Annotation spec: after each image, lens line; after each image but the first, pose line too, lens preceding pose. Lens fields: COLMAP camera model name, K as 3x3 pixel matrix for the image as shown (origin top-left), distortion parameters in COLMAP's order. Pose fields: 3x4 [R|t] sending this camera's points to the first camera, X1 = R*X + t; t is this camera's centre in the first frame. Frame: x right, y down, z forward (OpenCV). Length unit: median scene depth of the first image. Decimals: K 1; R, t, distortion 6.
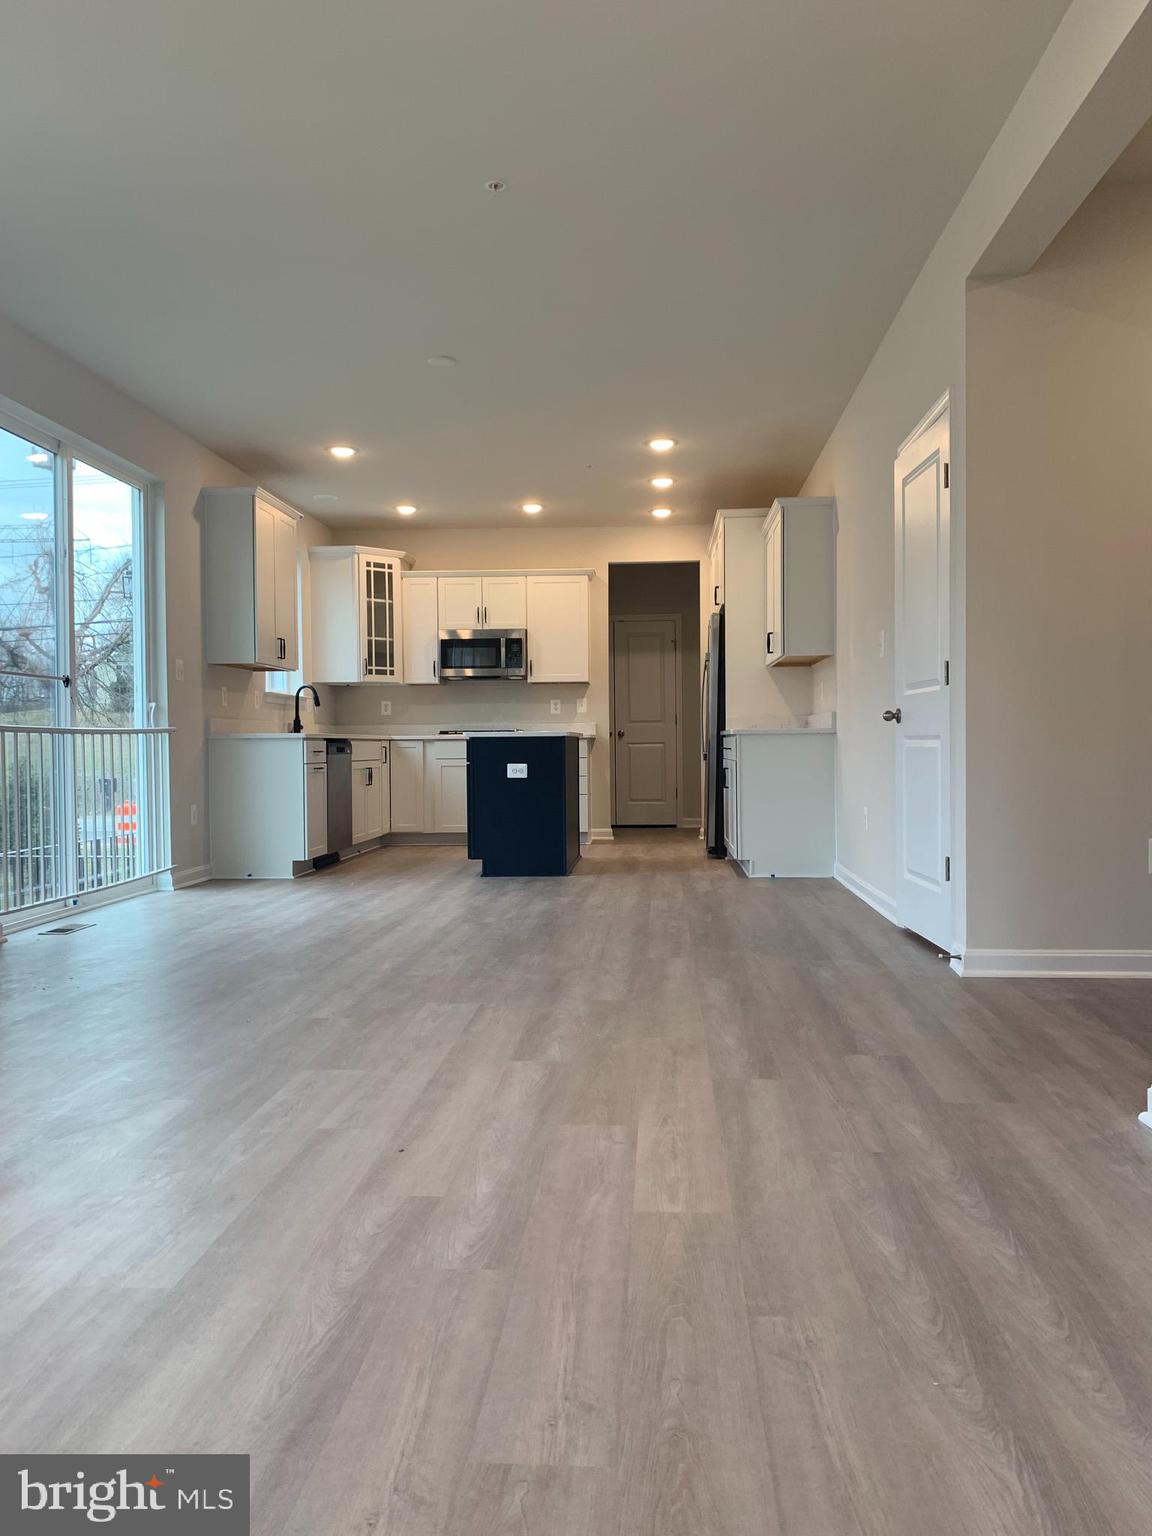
lens RADIAL K [[1176.9, 0, 601.7], [0, 1176.9, 772.4], [0, 0, 1]] dist [0.056367, -0.059626]
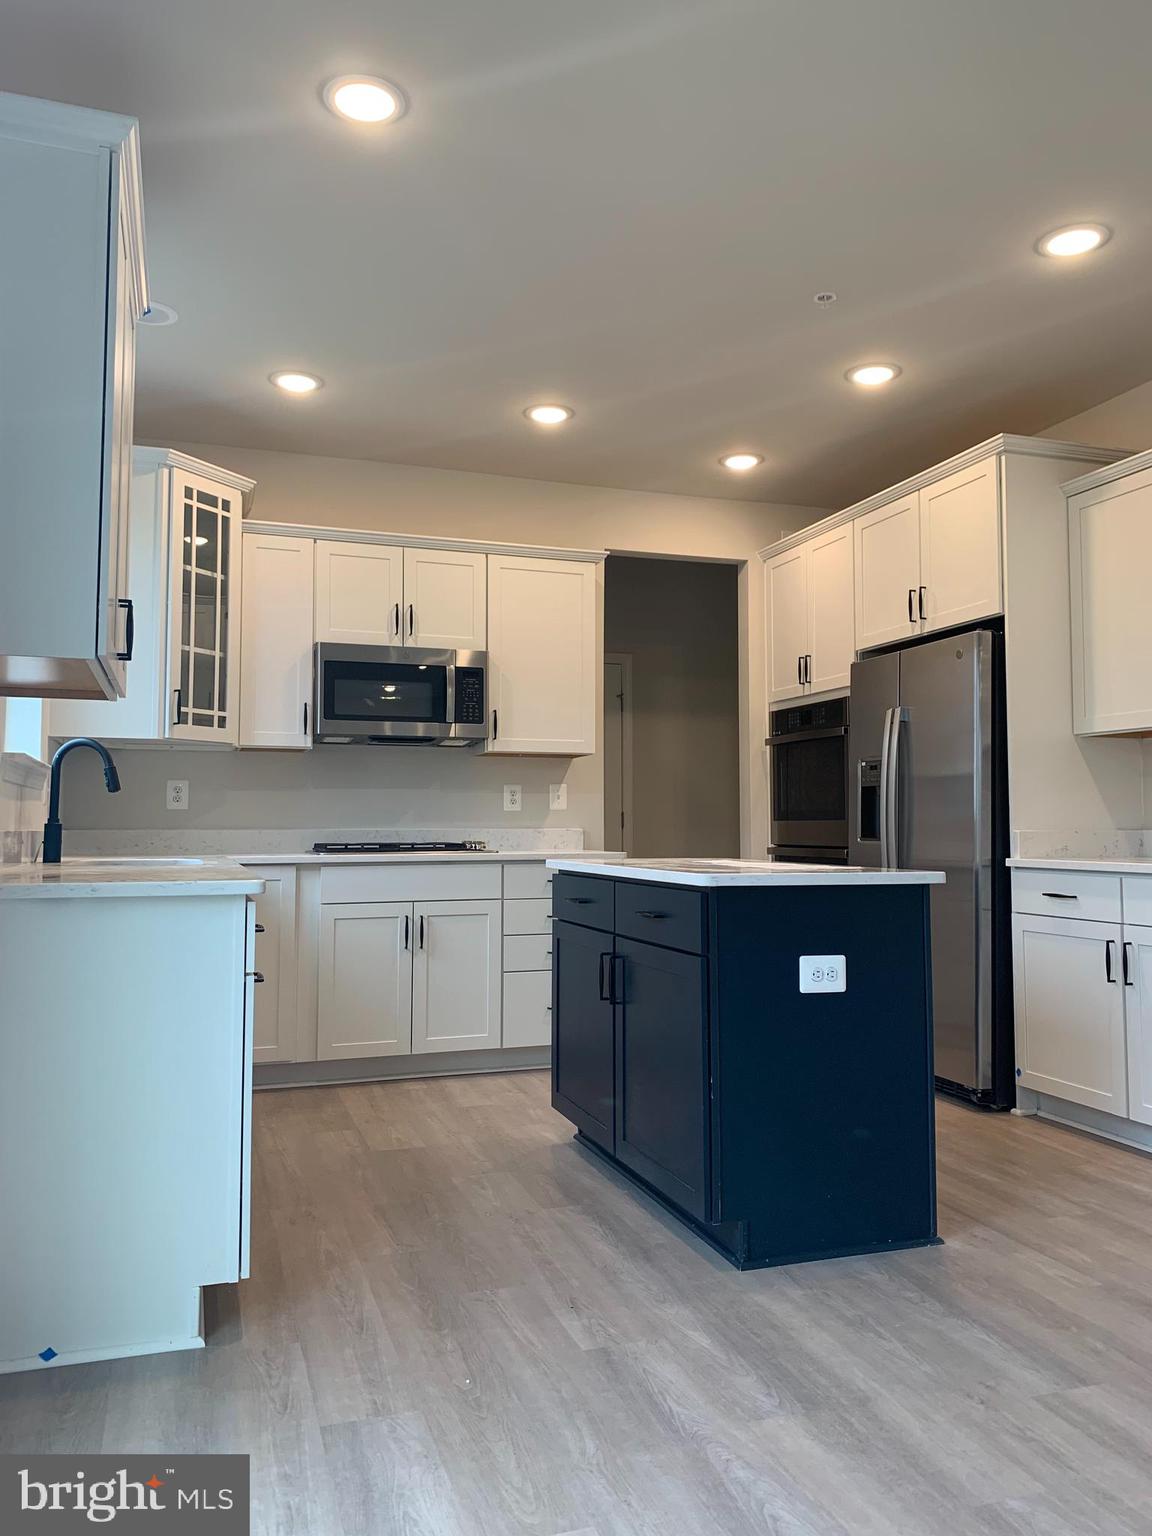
lens RADIAL K [[1185.7, 0, 603.5], [0, 1185.7, 744.1], [0, 0, 1]] dist [0.059716, -0.055628]
pose [[0.923631, 0.035925, 0.381595, -0.220422], [0.000283, 0.995534, -0.094407, -0.030164], [-0.383283, 0.087305, 0.919496, 0.497674]]
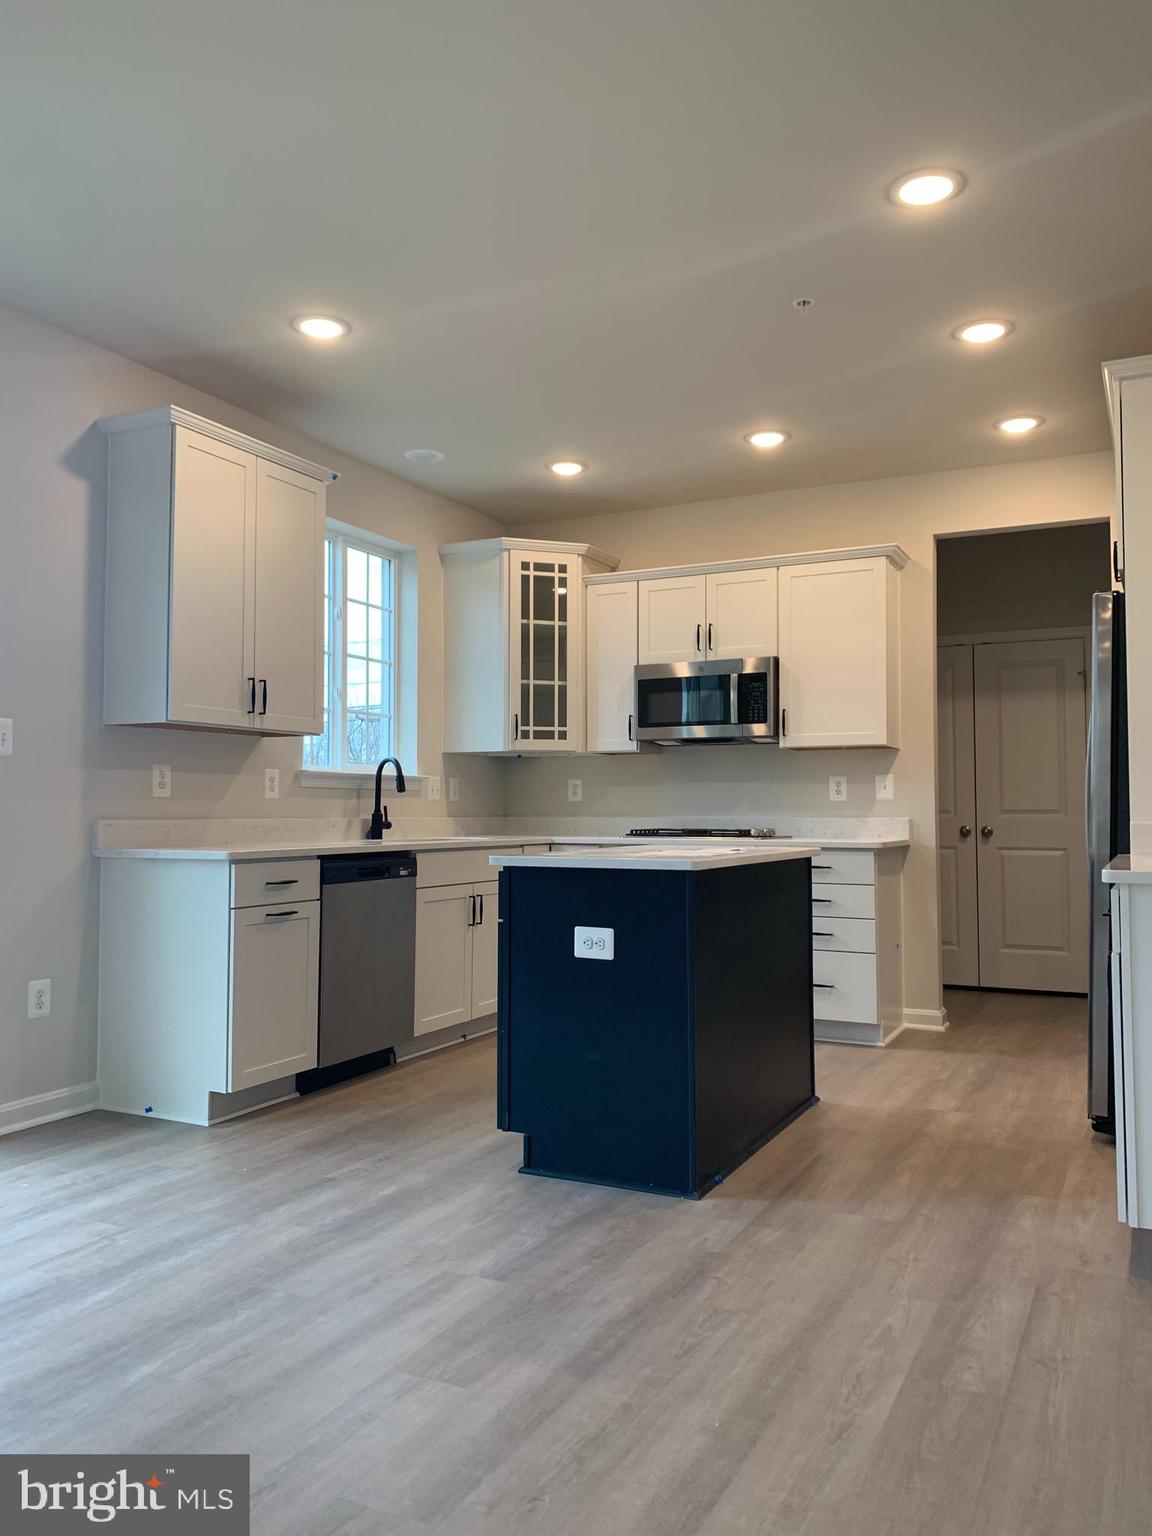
lens RADIAL K [[1186.6, 0, 578.8], [0, 1186.6, 744.7], [0, 0, 1]] dist [0.138531, -0.296560]
pose [[0.916513, -0.013910, -0.399762, 0.082510], [-0.017173, 0.997105, -0.074069, -0.033221], [0.399635, 0.074750, 0.913622, 0.428810]]
